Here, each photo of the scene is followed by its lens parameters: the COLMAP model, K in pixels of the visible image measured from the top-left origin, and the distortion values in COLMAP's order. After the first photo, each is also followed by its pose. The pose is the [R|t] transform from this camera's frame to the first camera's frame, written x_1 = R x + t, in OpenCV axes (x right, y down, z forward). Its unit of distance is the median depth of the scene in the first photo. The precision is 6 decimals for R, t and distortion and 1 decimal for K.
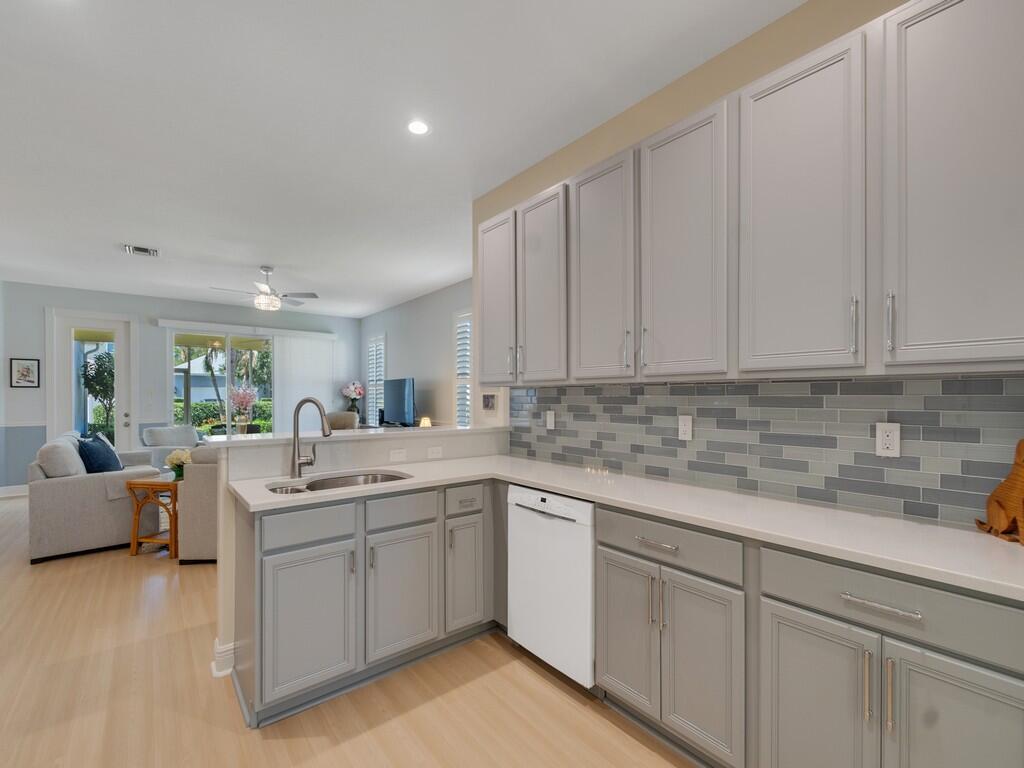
lens RADIAL K [[454.7, 0, 498.6], [0, 454.7, 396.6], [0, 0, 1]] dist [0.001513, 0.000398]
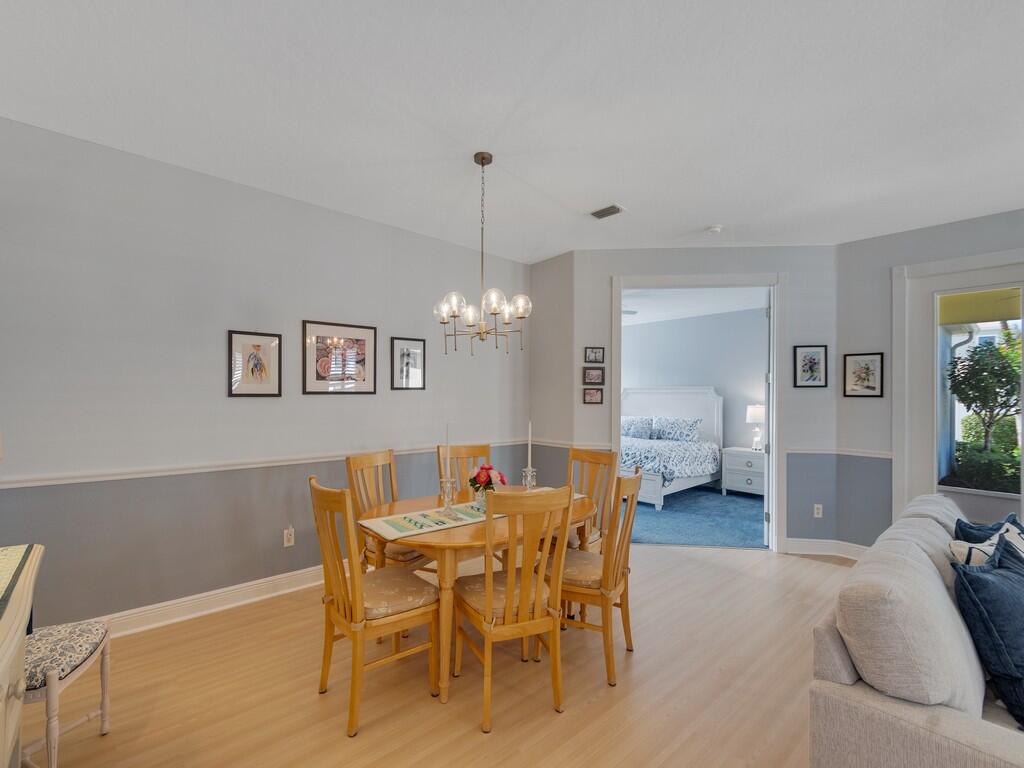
lens RADIAL K [[454.7, 0, 498.6], [0, 454.7, 396.6], [0, 0, 1]] dist [0.001513, 0.000398]
pose [[0.055074, 0.004215, -0.998473, -0.233541], [-0.009797, 0.999945, 0.003680, -0.010233], [0.998434, 0.009579, 0.055113, 0.248810]]
